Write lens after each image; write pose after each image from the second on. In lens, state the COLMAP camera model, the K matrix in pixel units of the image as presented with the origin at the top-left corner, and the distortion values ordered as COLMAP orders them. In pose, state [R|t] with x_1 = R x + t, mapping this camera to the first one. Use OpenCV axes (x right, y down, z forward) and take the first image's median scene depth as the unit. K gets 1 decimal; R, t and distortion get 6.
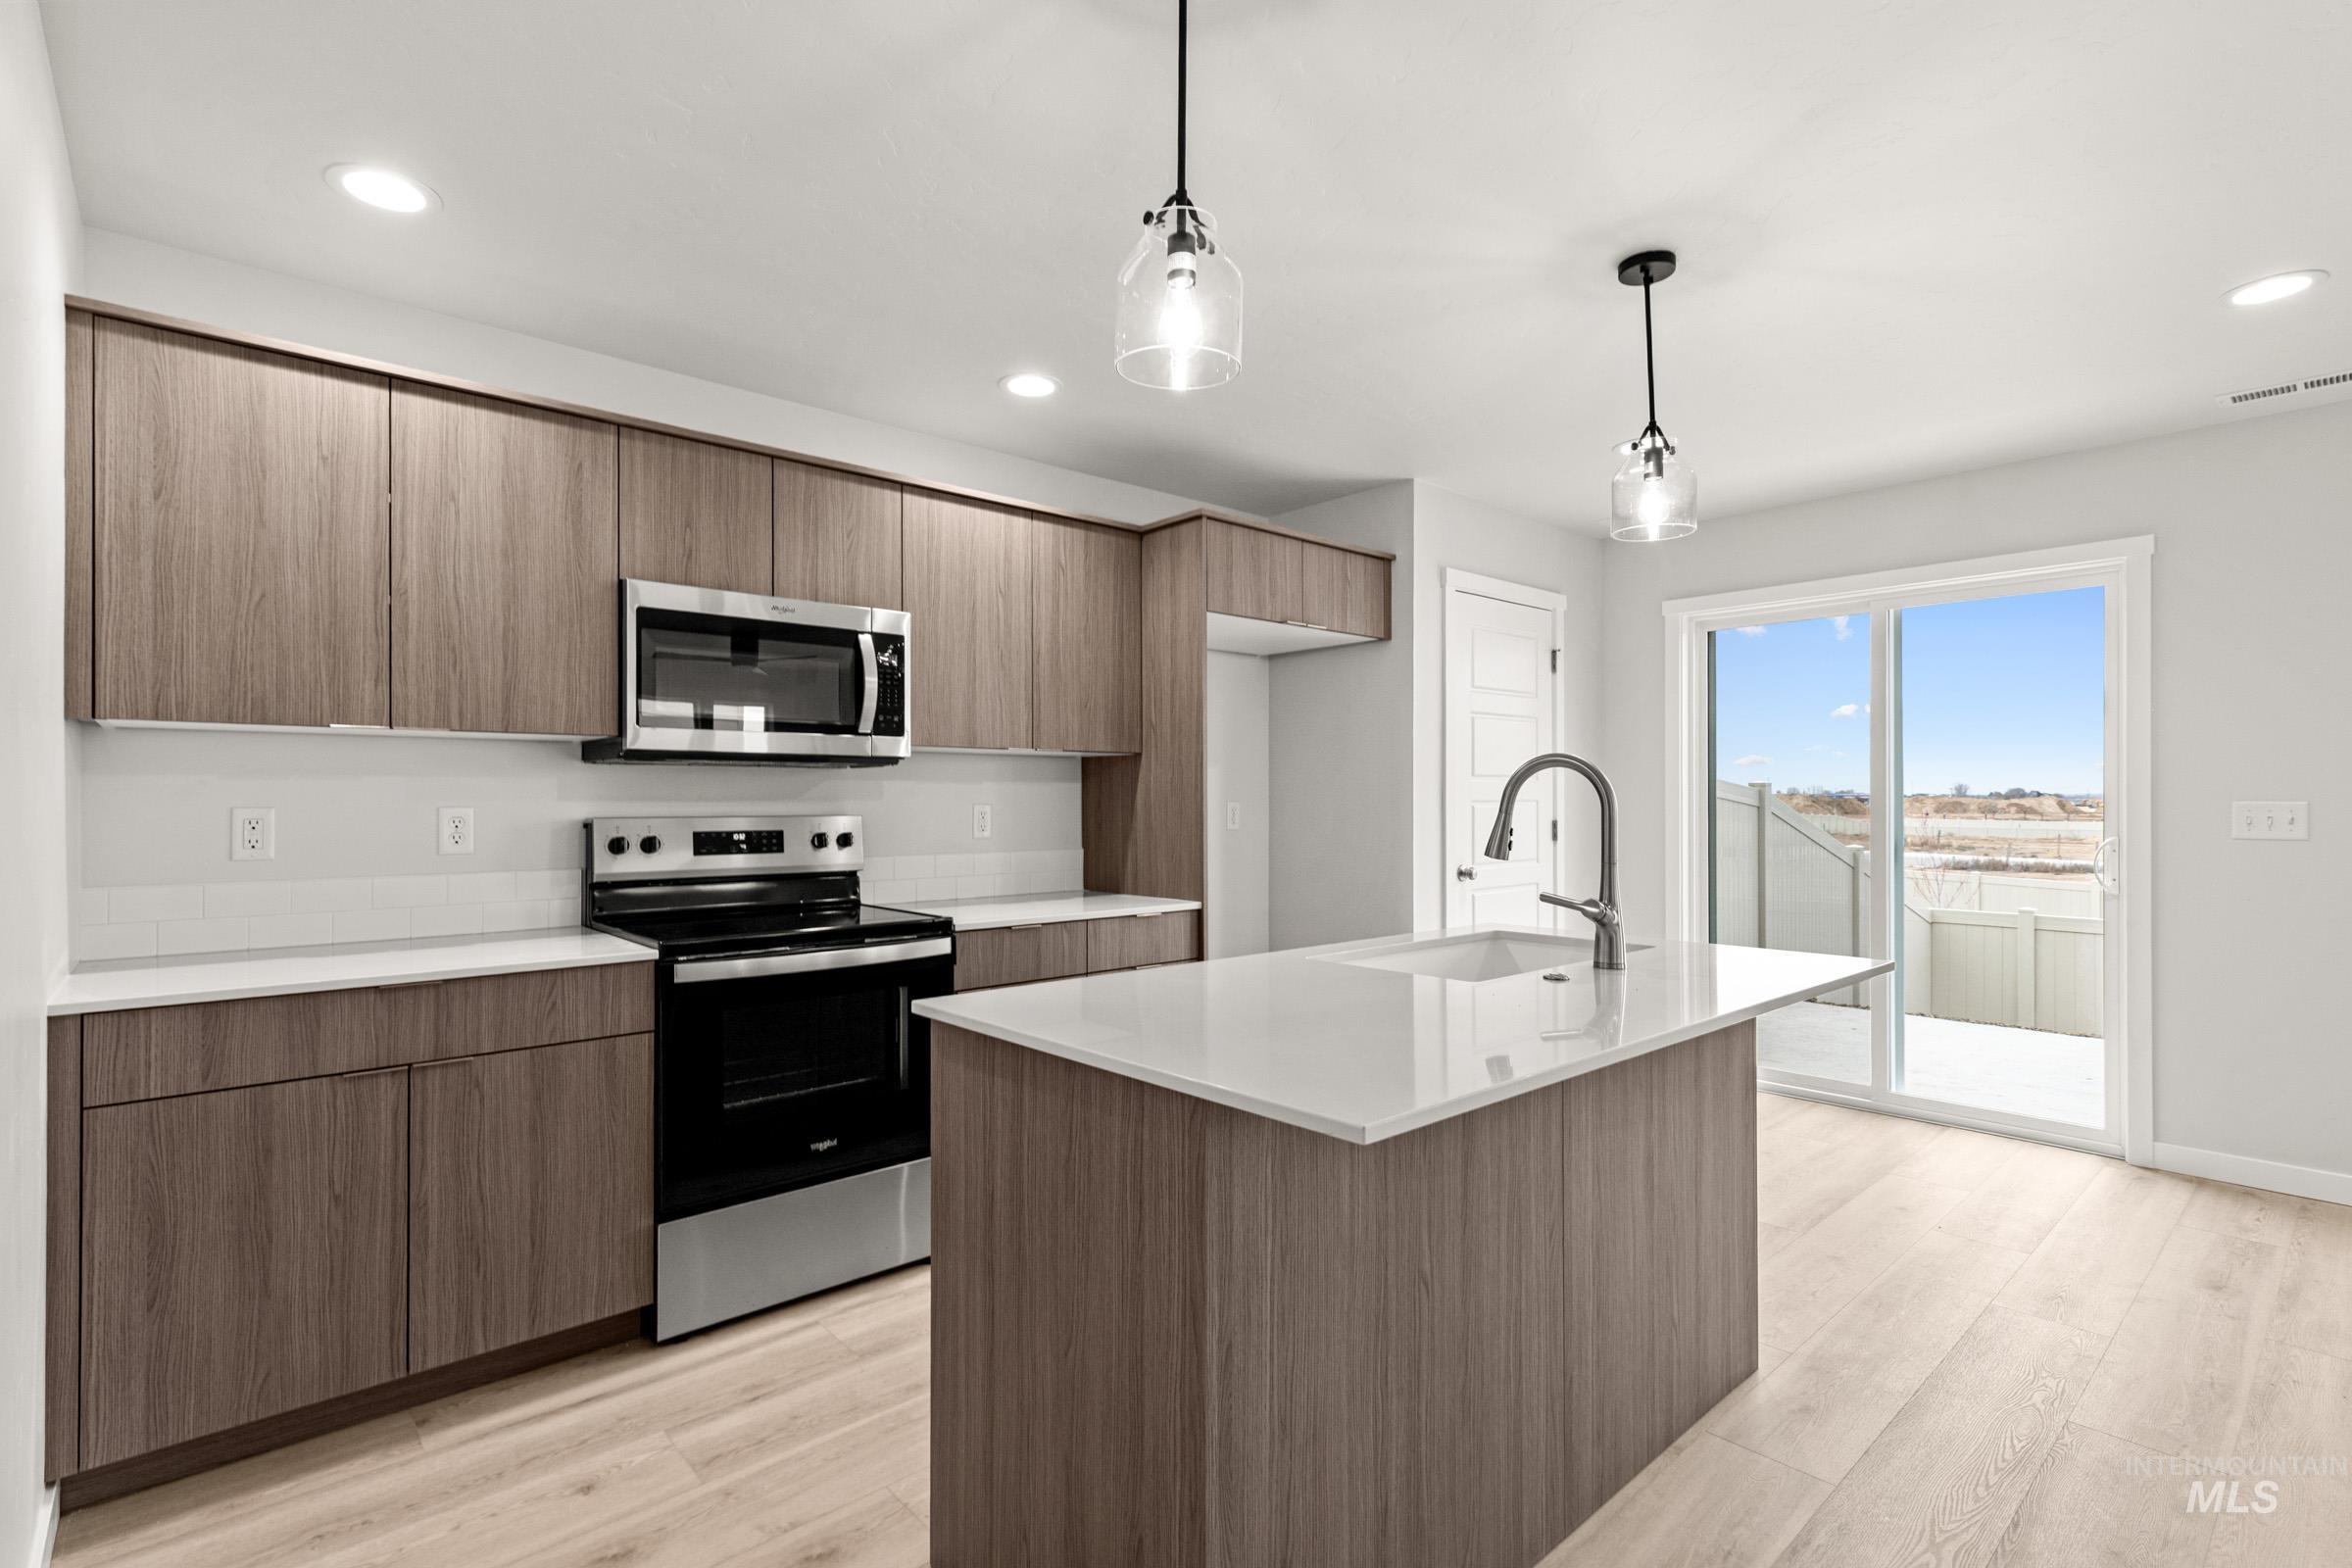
lens RADIAL K [[1091.0, 0, 1172.9], [0, 1091.0, 786.9], [0, 0, 1]] dist [0.005102, 0.001578]
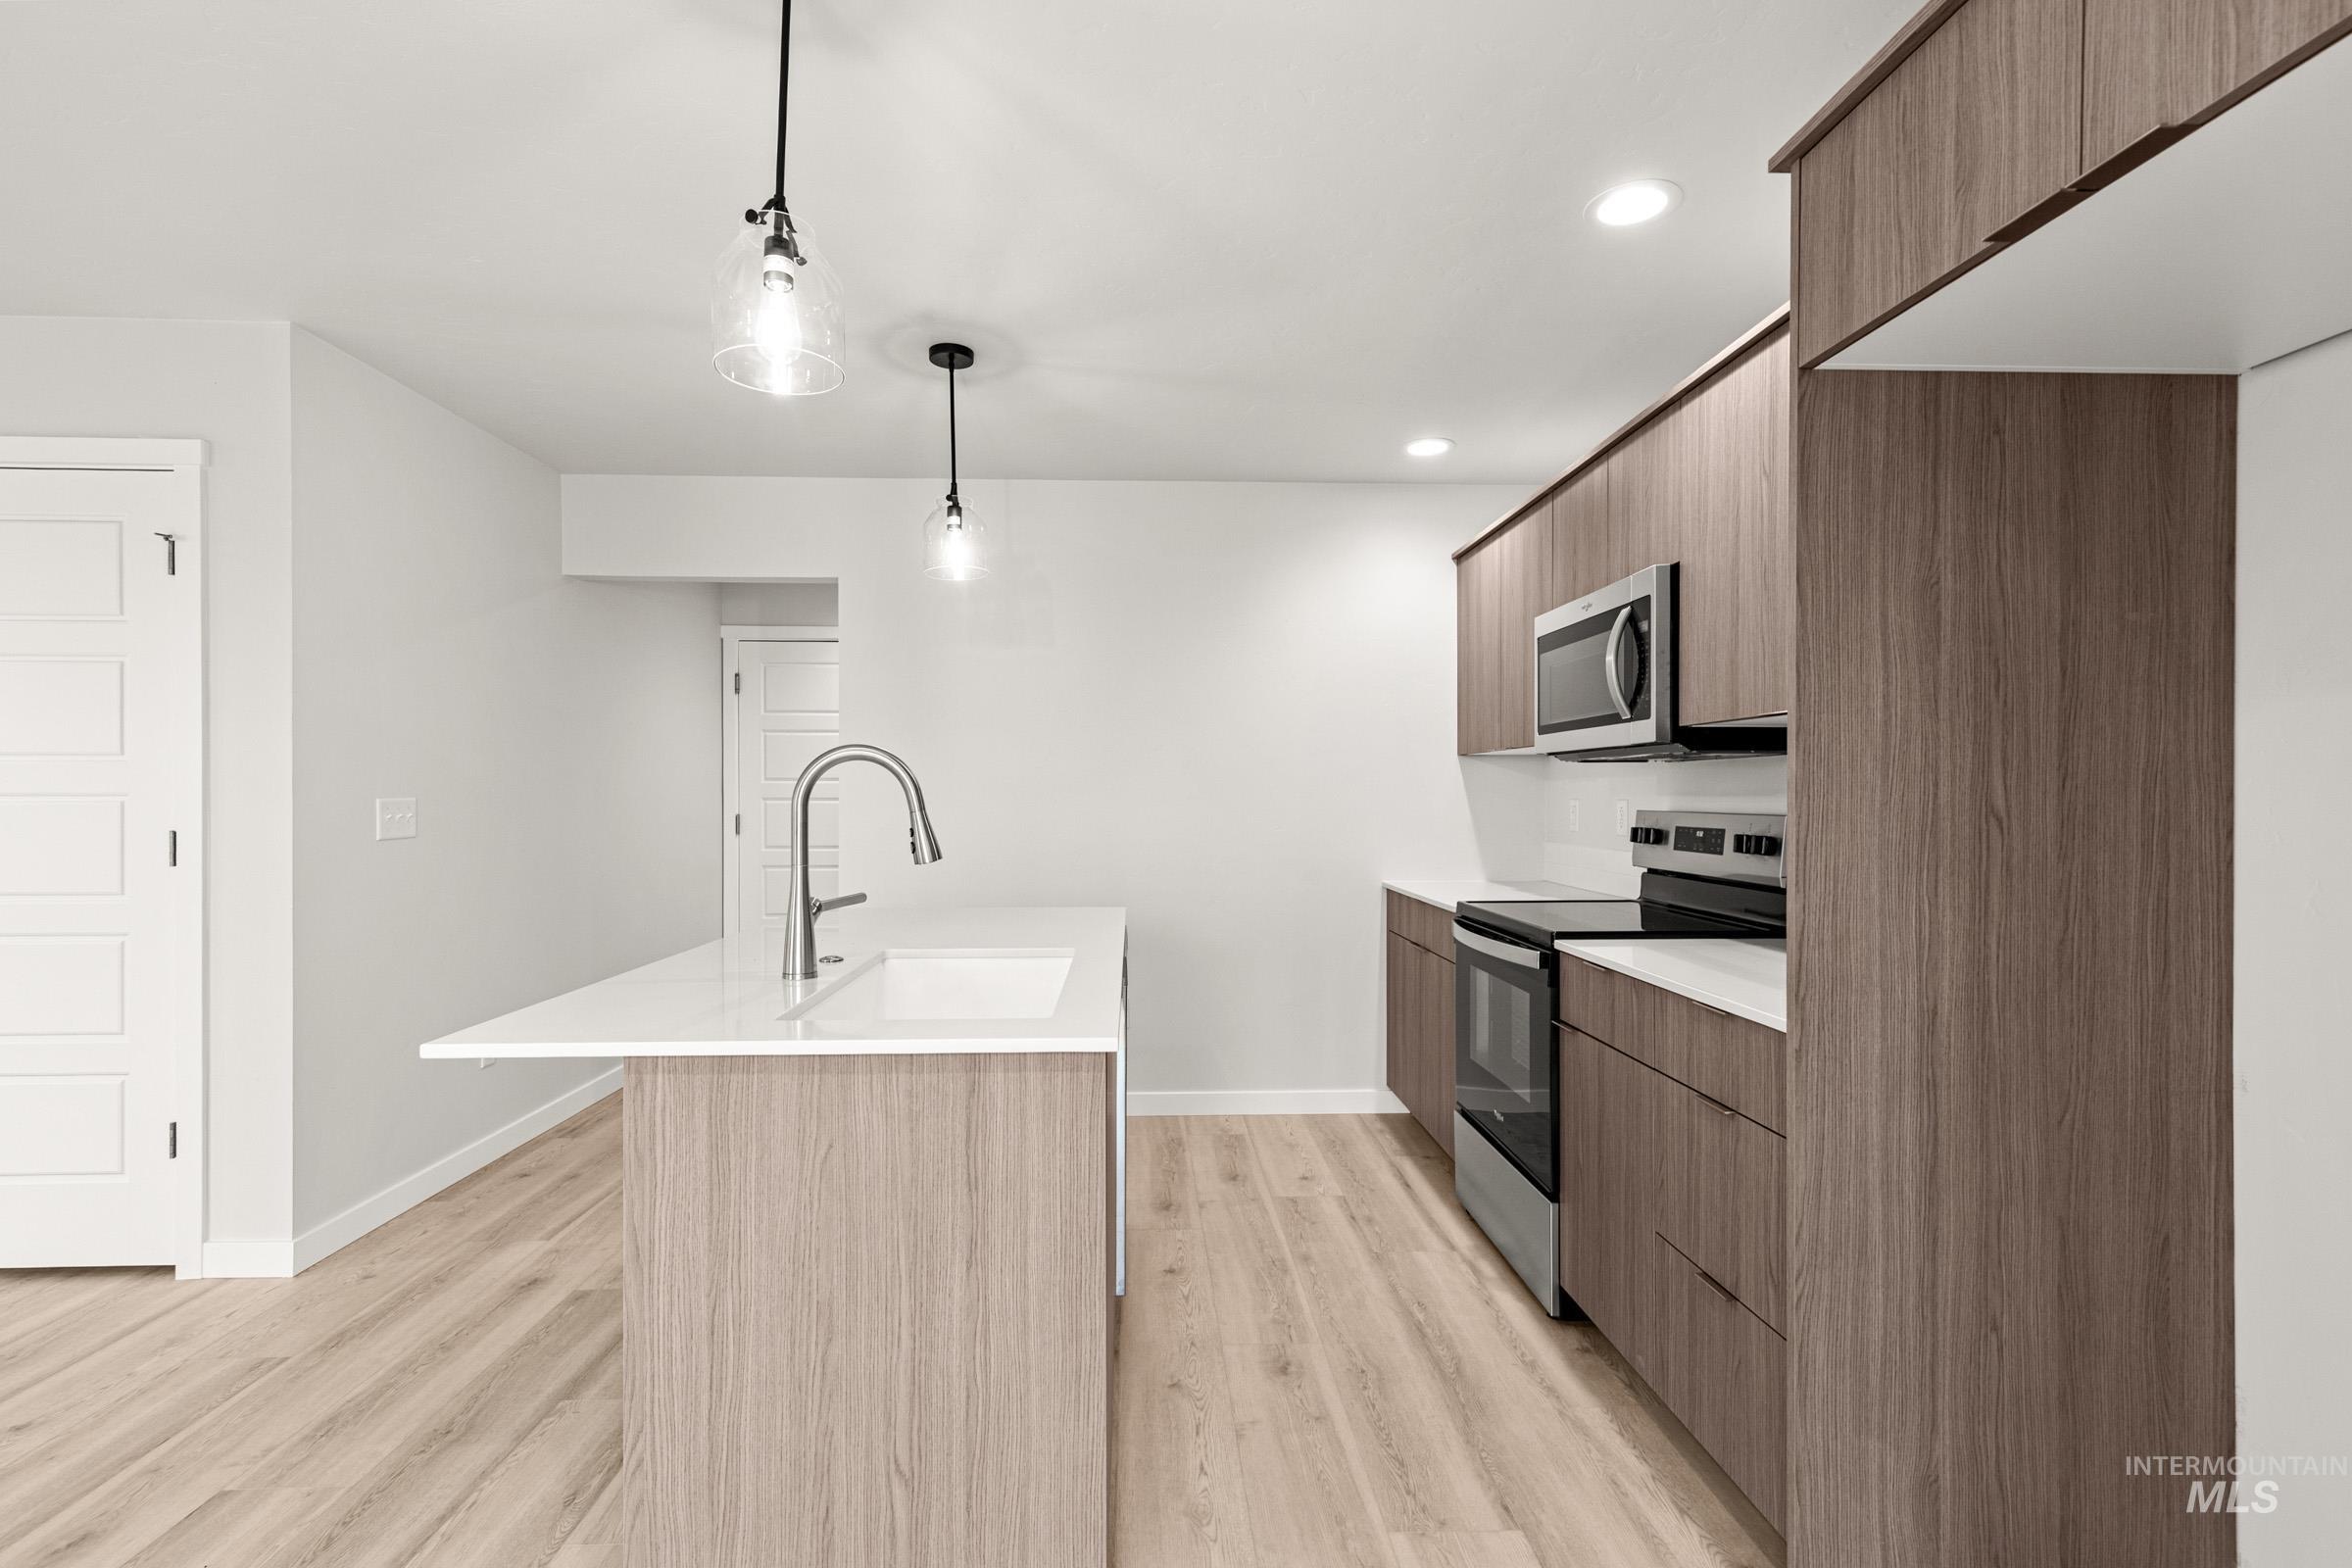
lens RADIAL K [[1091.0, 0, 1165.4], [0, 1091.0, 785.6], [0, 0, 1]] dist [0.005102, 0.001578]
pose [[-0.645183, -0.009013, -0.763975, 0.606678], [0.007927, 0.999798, -0.018490, 0.016704], [0.763987, -0.017986, -0.644981, 1.223962]]
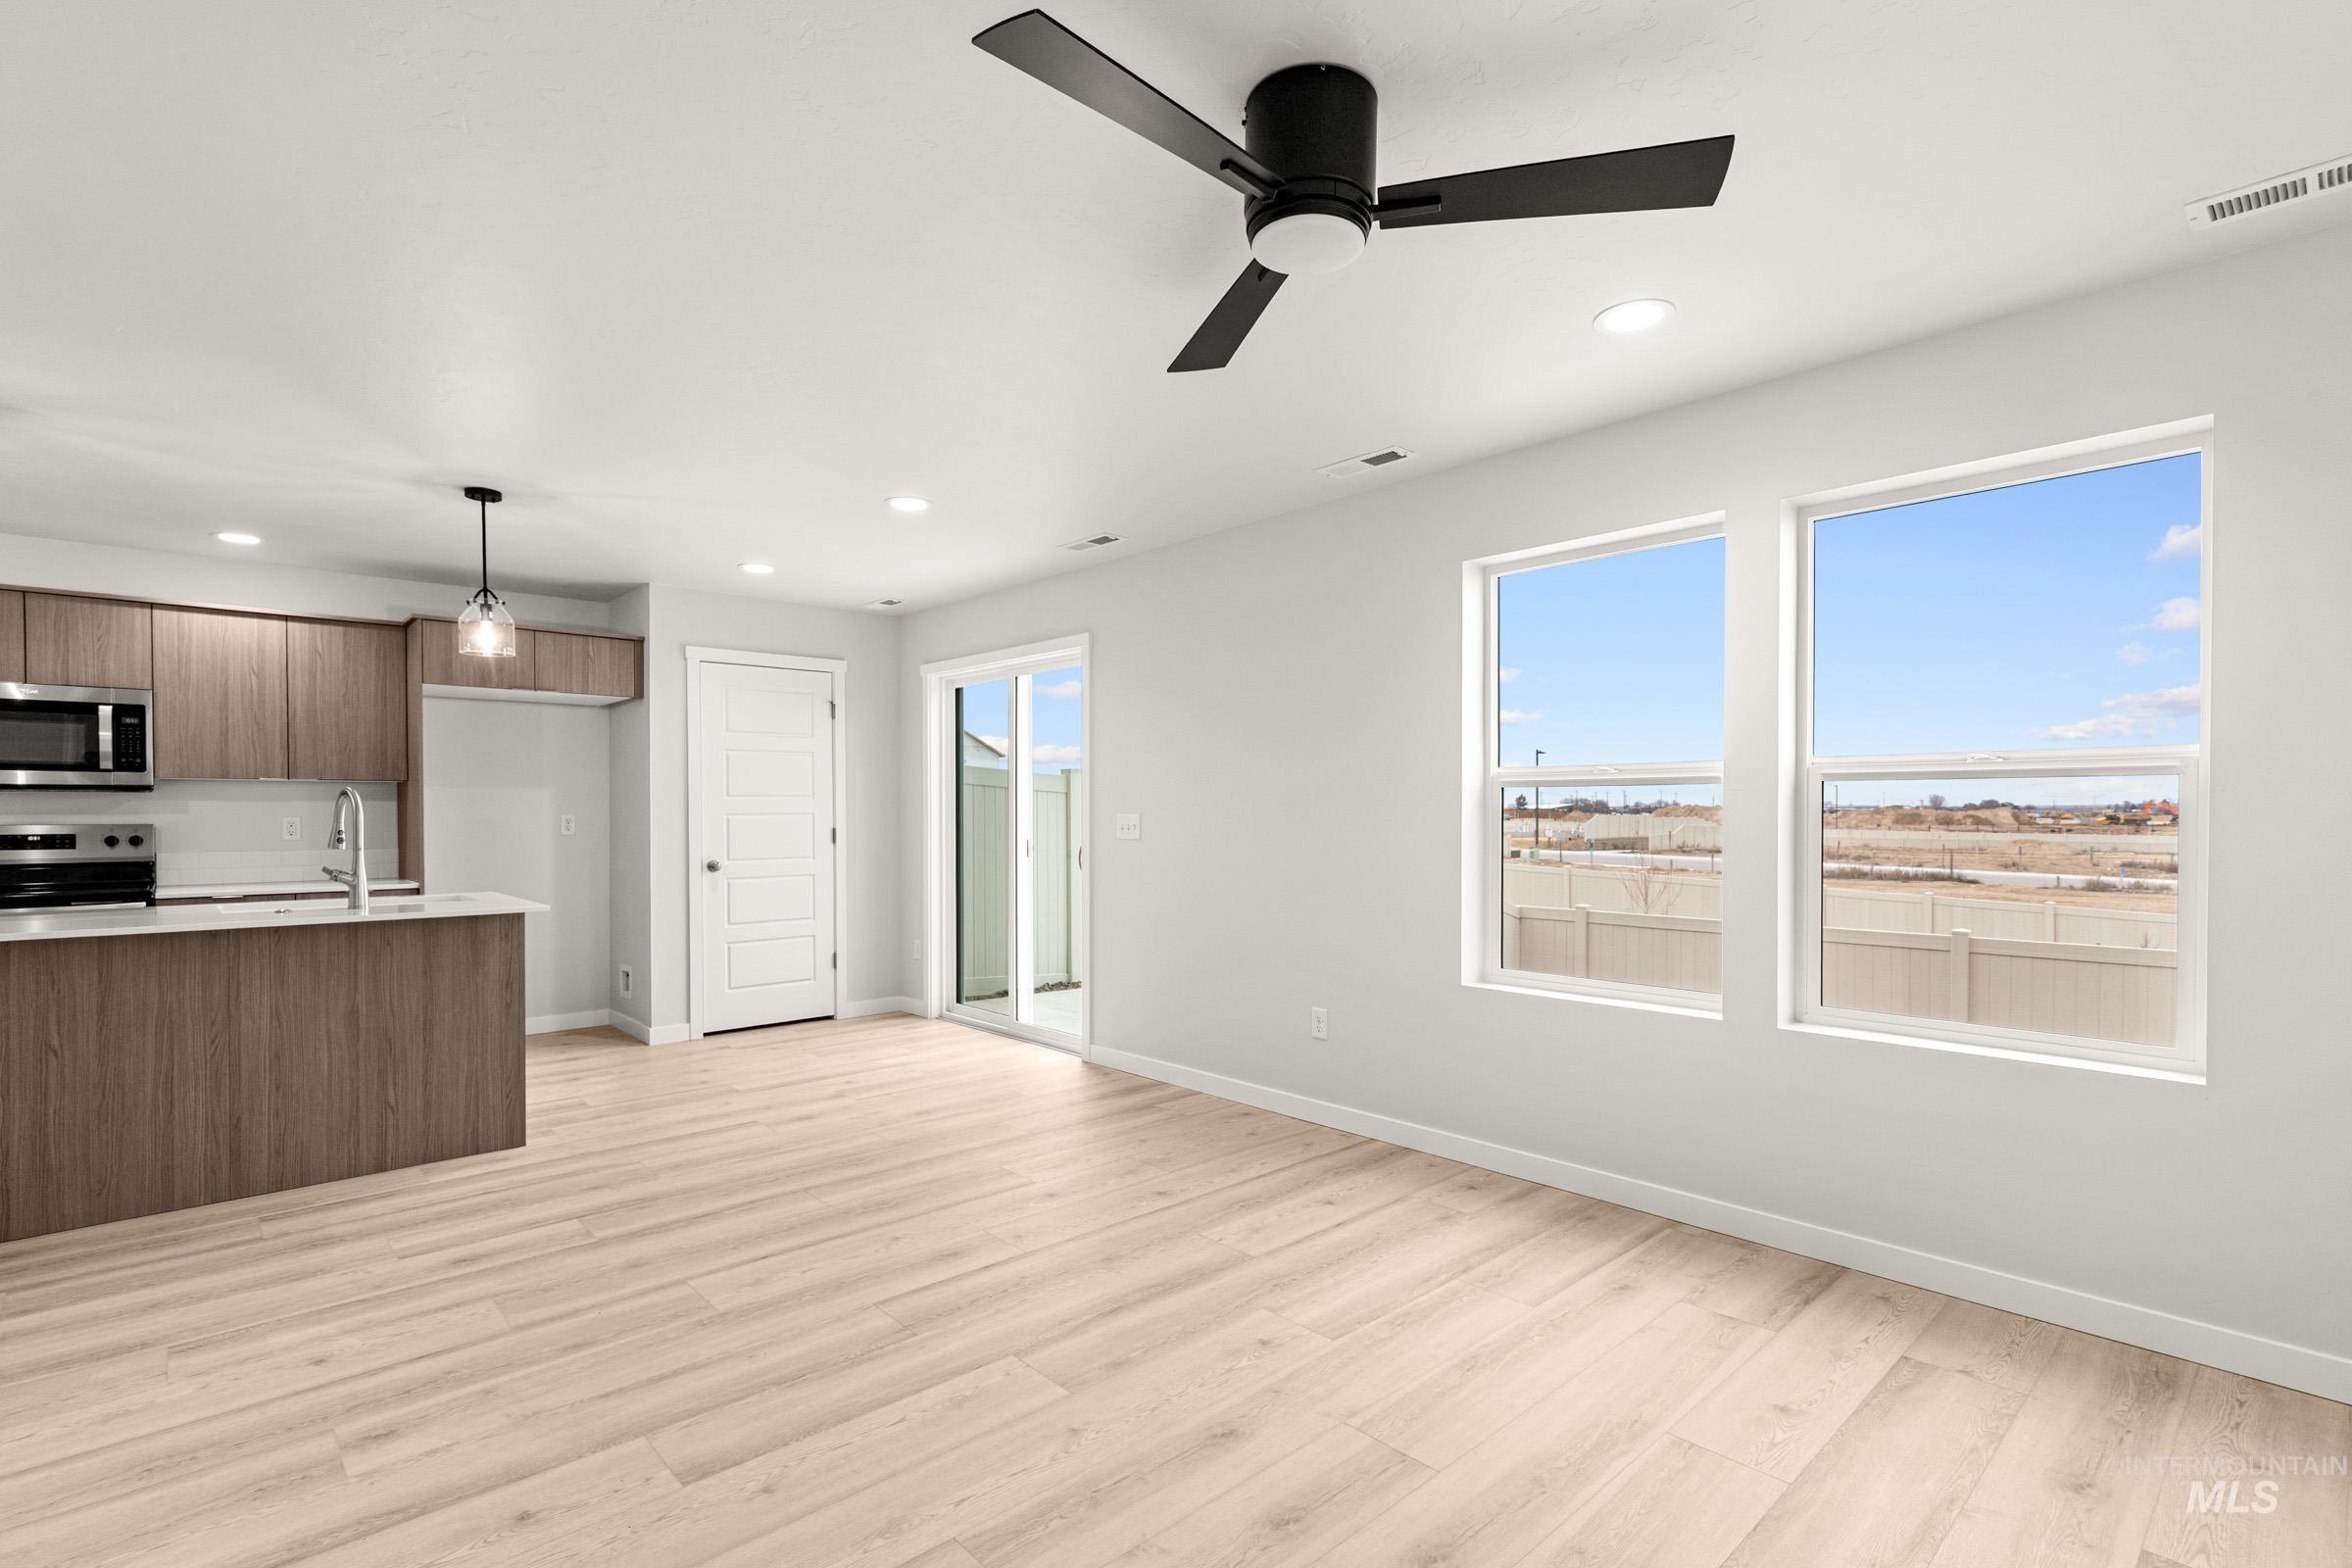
lens RADIAL K [[1091.0, 0, 1175.7], [0, 1091.0, 823.3], [0, 0, 1]] dist [0.005102, 0.001578]
pose [[0.999927, -0.000484, 0.012104, 1.140911], [0.000210, 0.999744, 0.022642, -0.009278], [-0.012112, -0.022638, 0.999670, -0.531851]]
